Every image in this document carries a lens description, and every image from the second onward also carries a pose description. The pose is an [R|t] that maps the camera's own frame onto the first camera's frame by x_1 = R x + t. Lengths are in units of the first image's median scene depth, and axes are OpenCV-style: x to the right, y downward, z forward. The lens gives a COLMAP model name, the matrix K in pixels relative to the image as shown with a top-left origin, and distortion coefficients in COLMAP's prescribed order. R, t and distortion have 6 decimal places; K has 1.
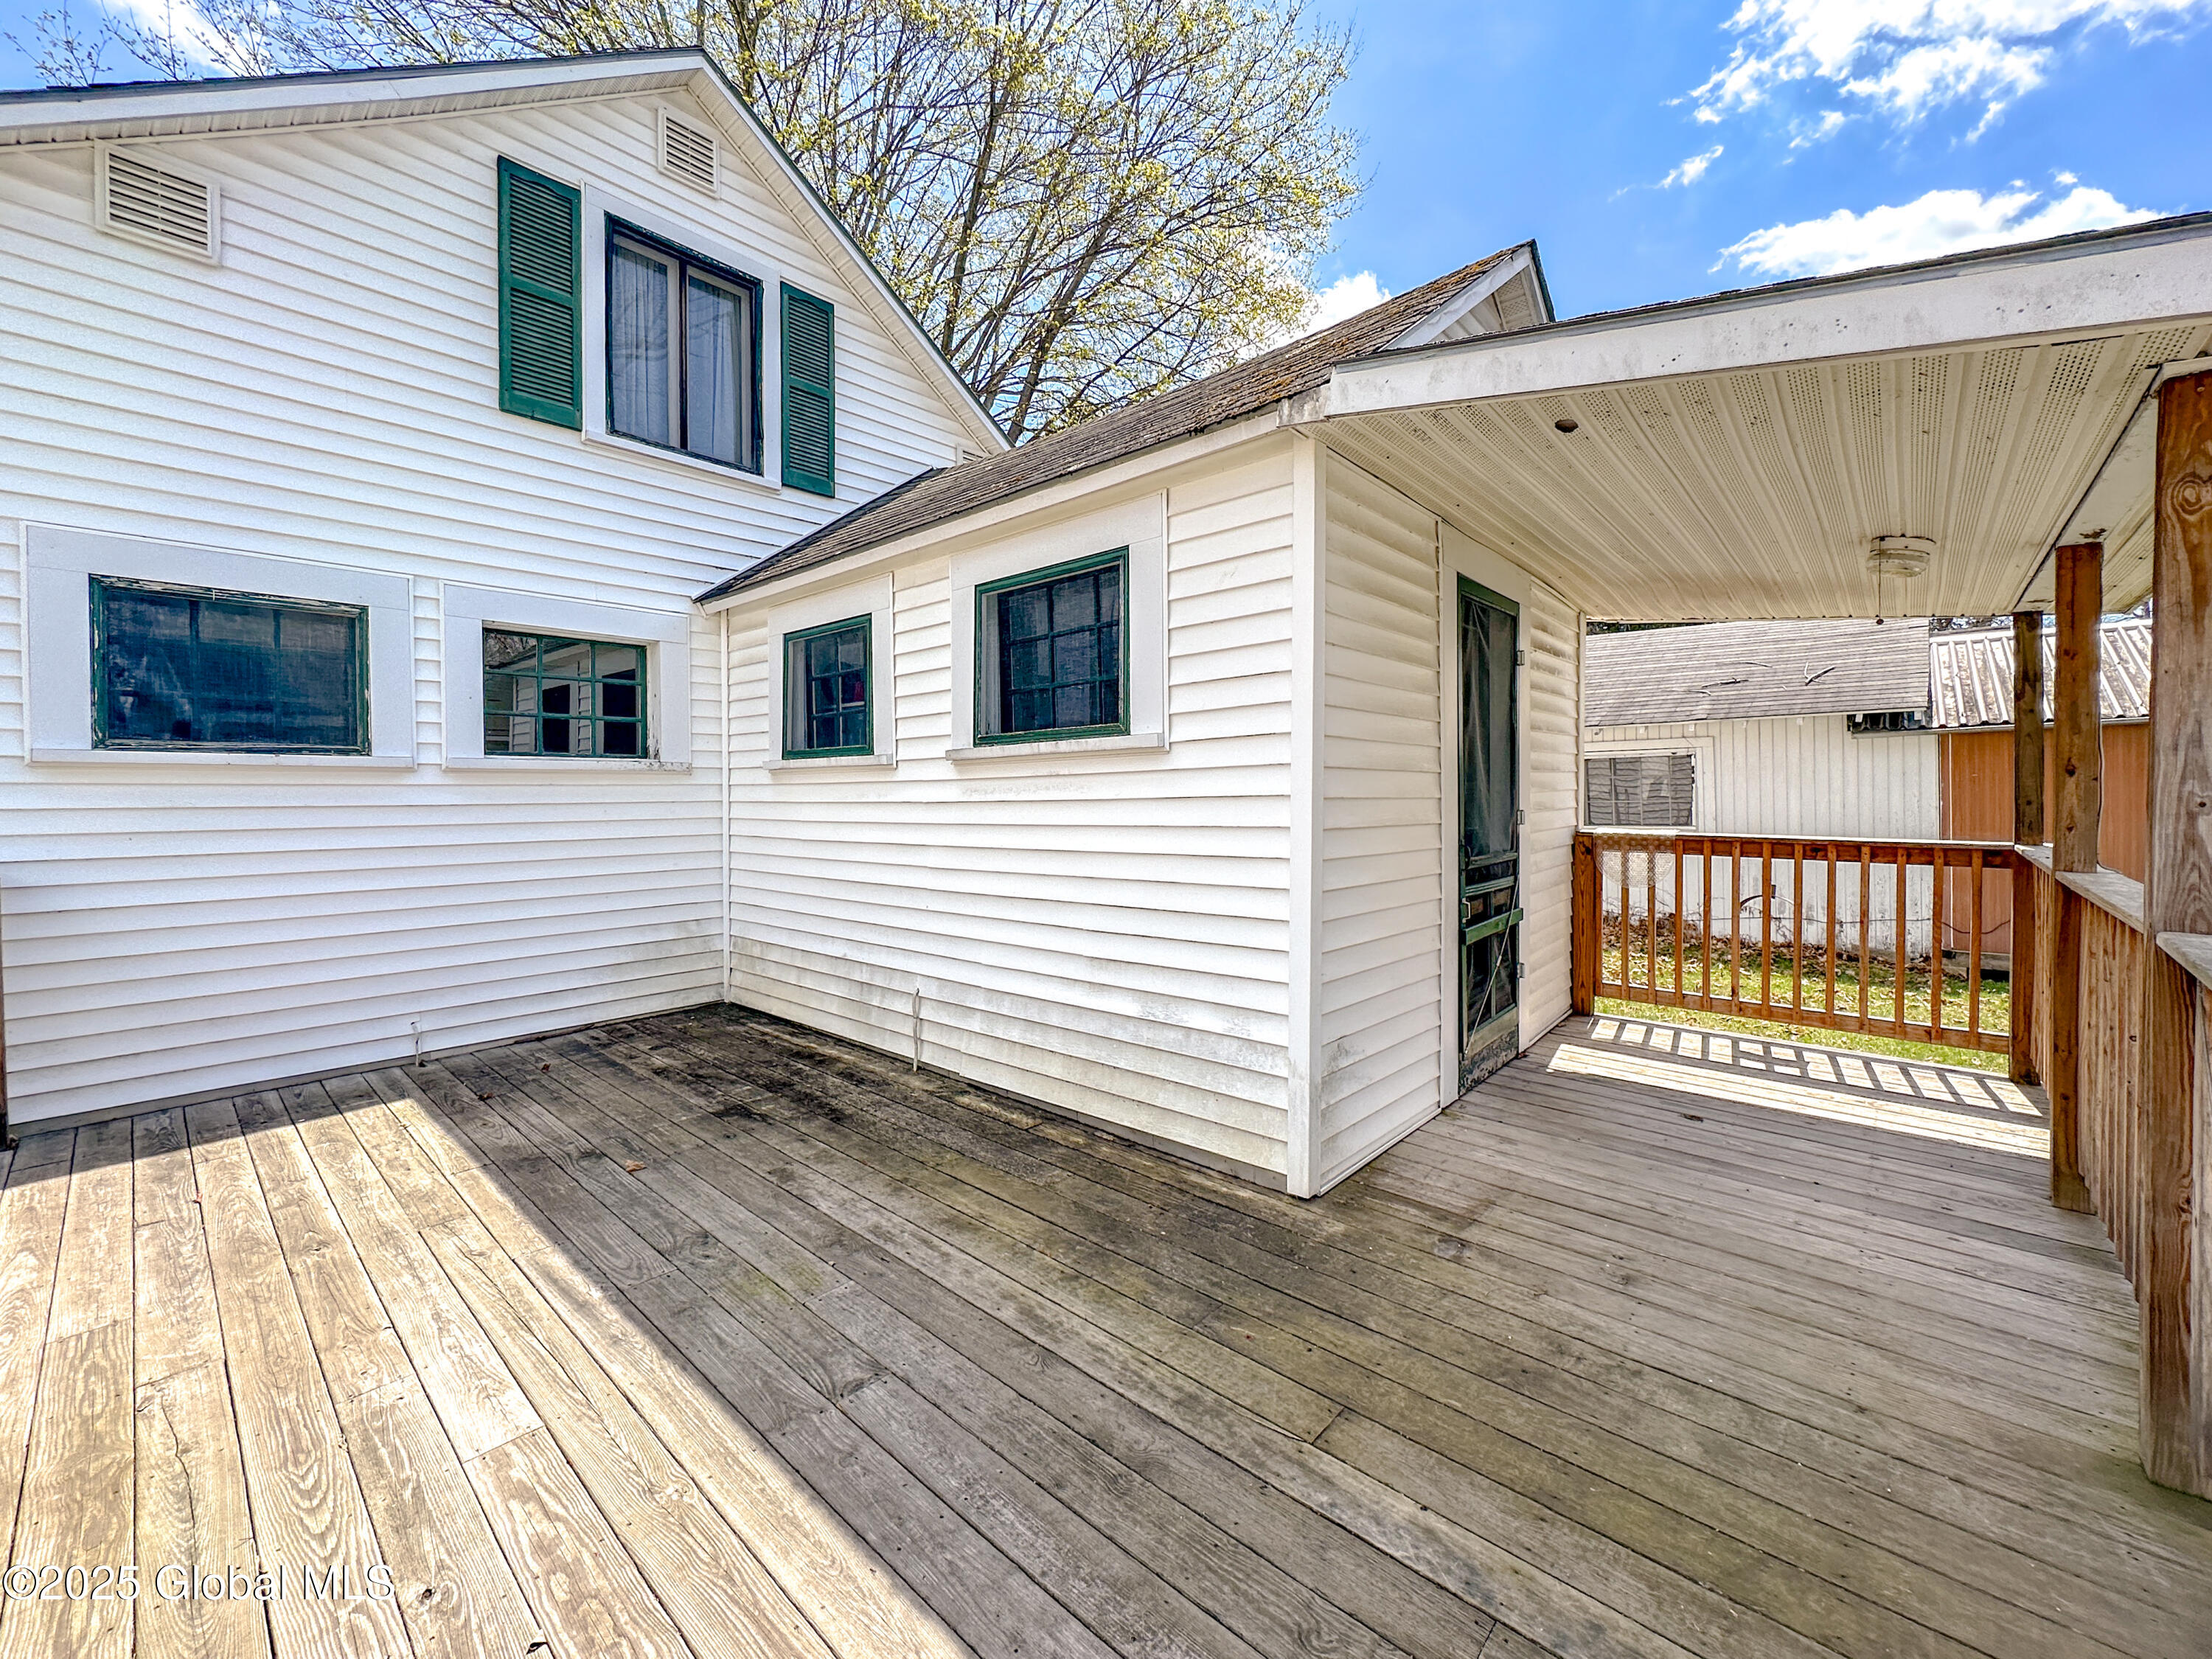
lens RADIAL K [[885.7, 0, 1097.5], [0, 885.7, 796.3], [0, 0, 1]] dist [-0.000289, -0.000017]
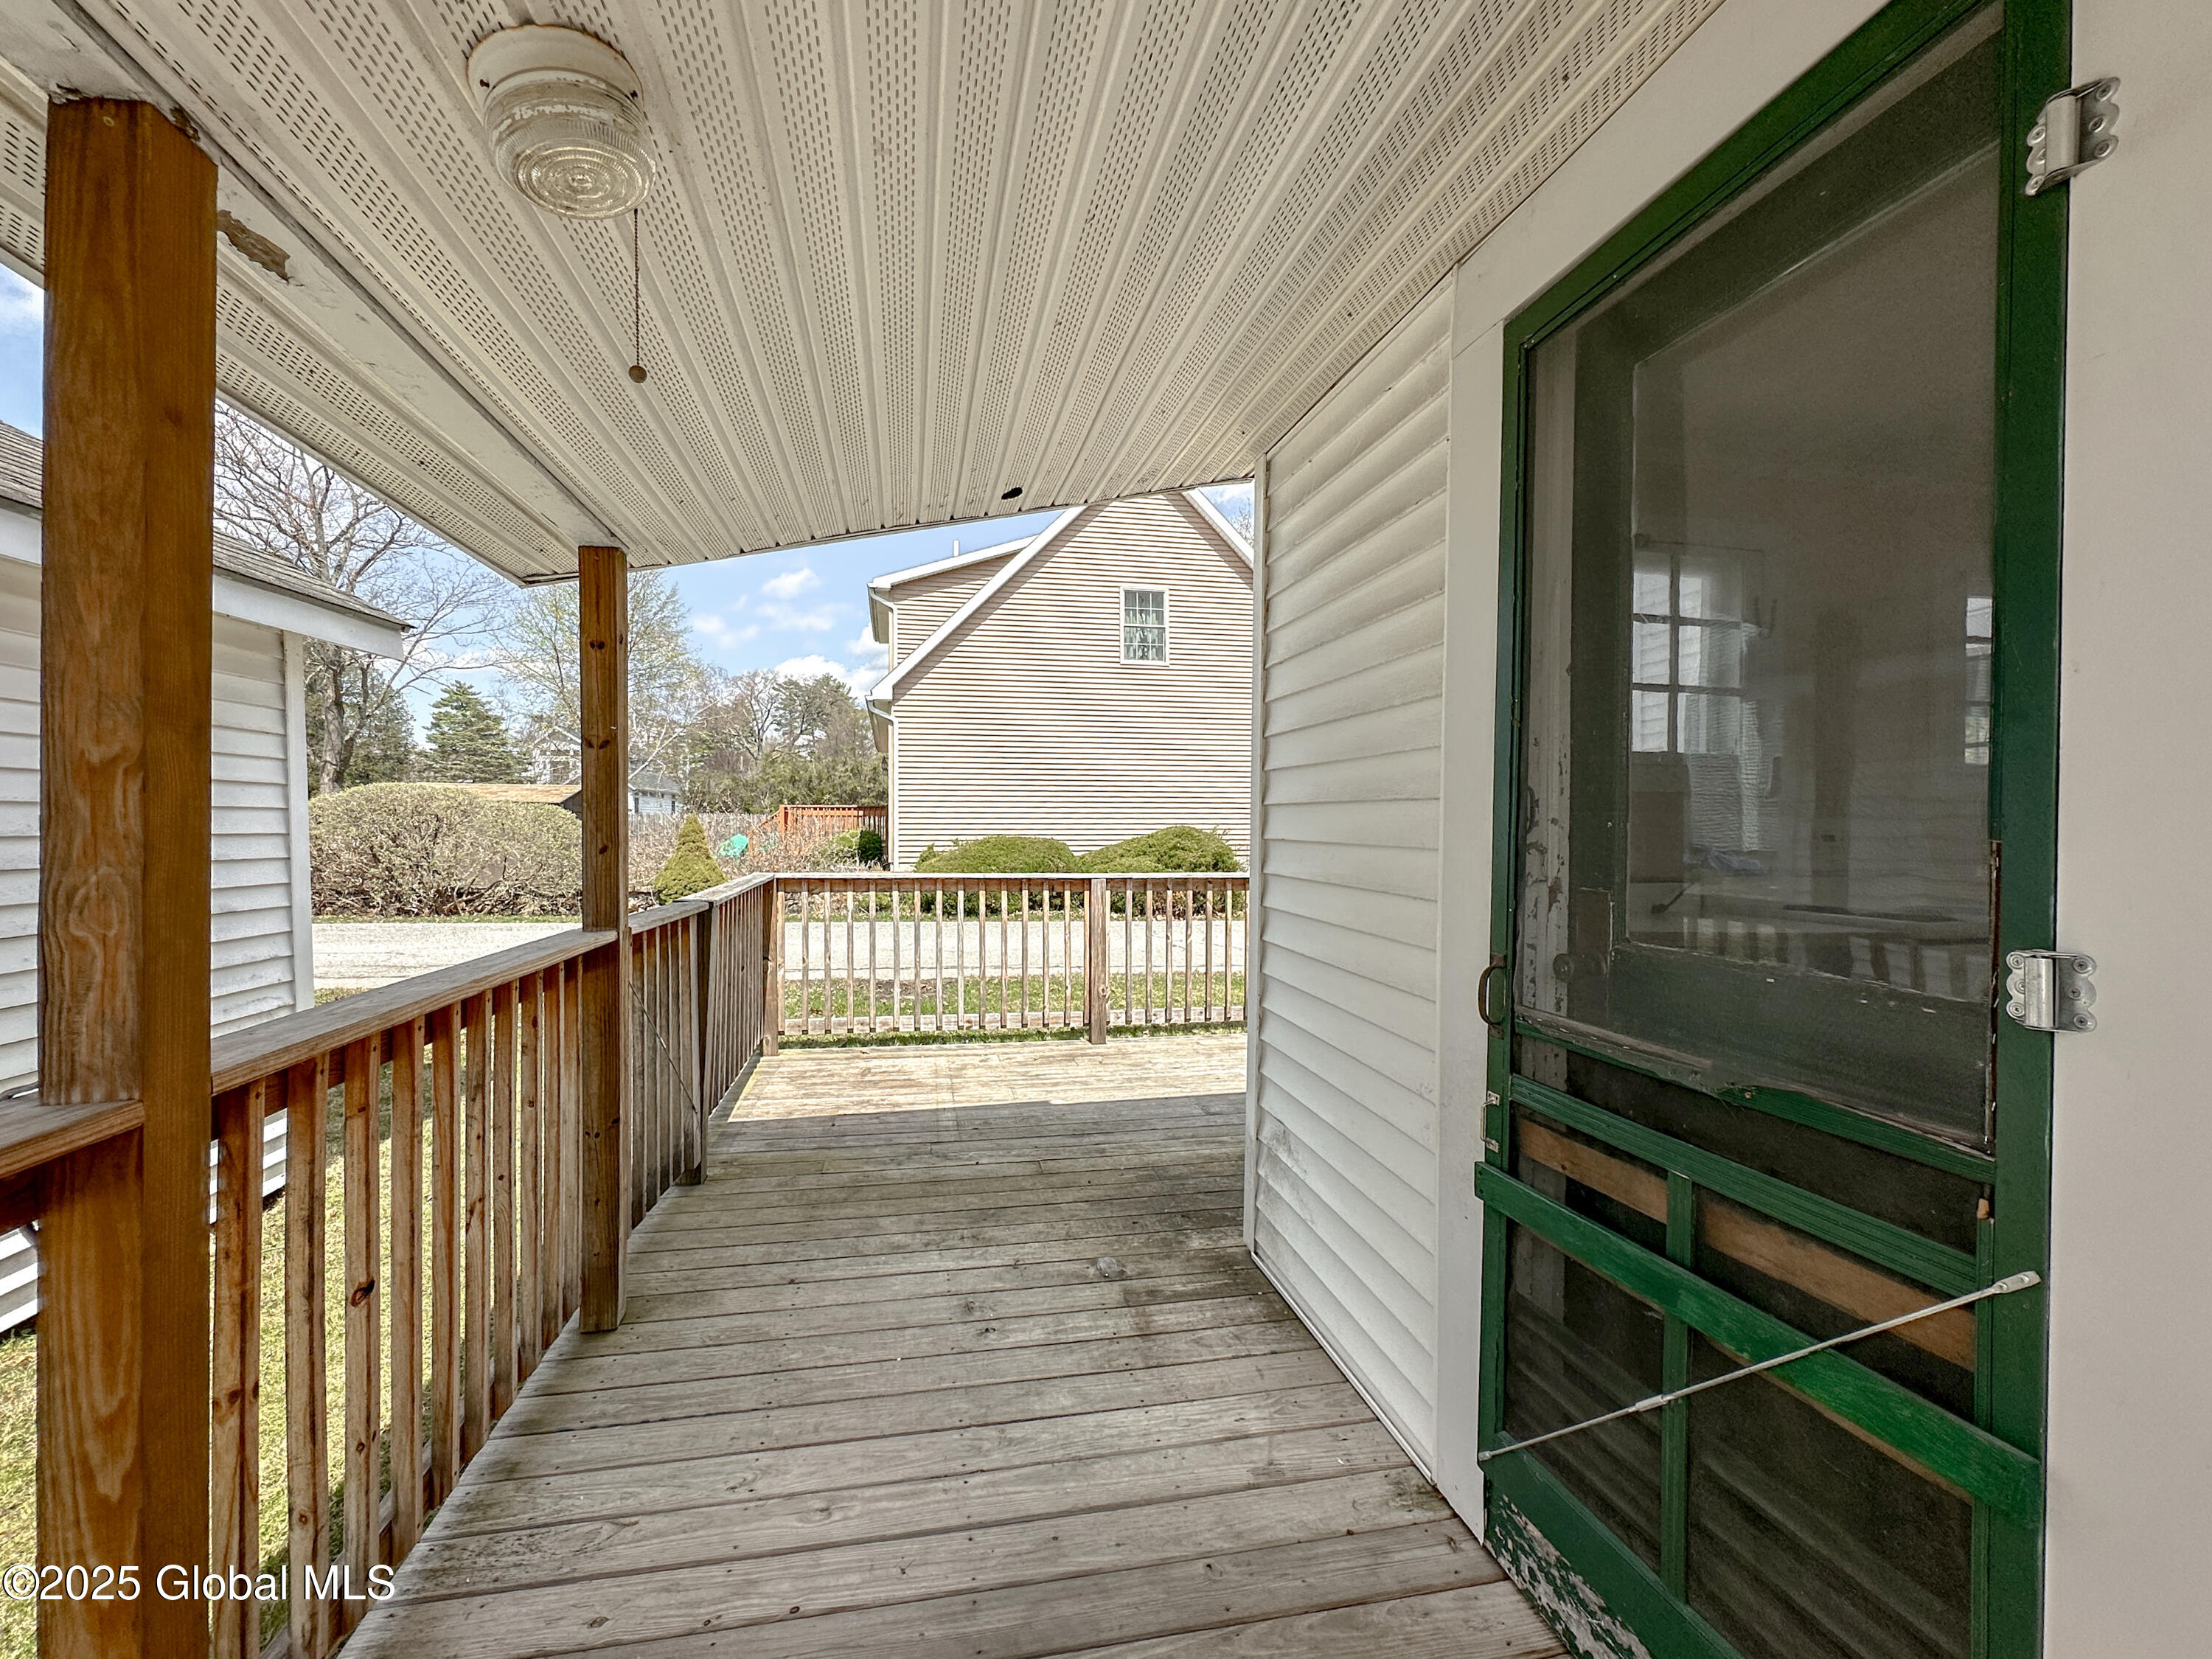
lens RADIAL K [[928.6, 0, 1106.0], [0, 928.6, 829.5], [0, 0, 1]] dist [-0.000485, -0.000093]
pose [[-0.579274, 0.010297, -0.815068, 1.467429], [-0.005424, 0.999849, 0.016486, -0.016566], [0.815115, 0.013971, -0.579131, 1.863969]]
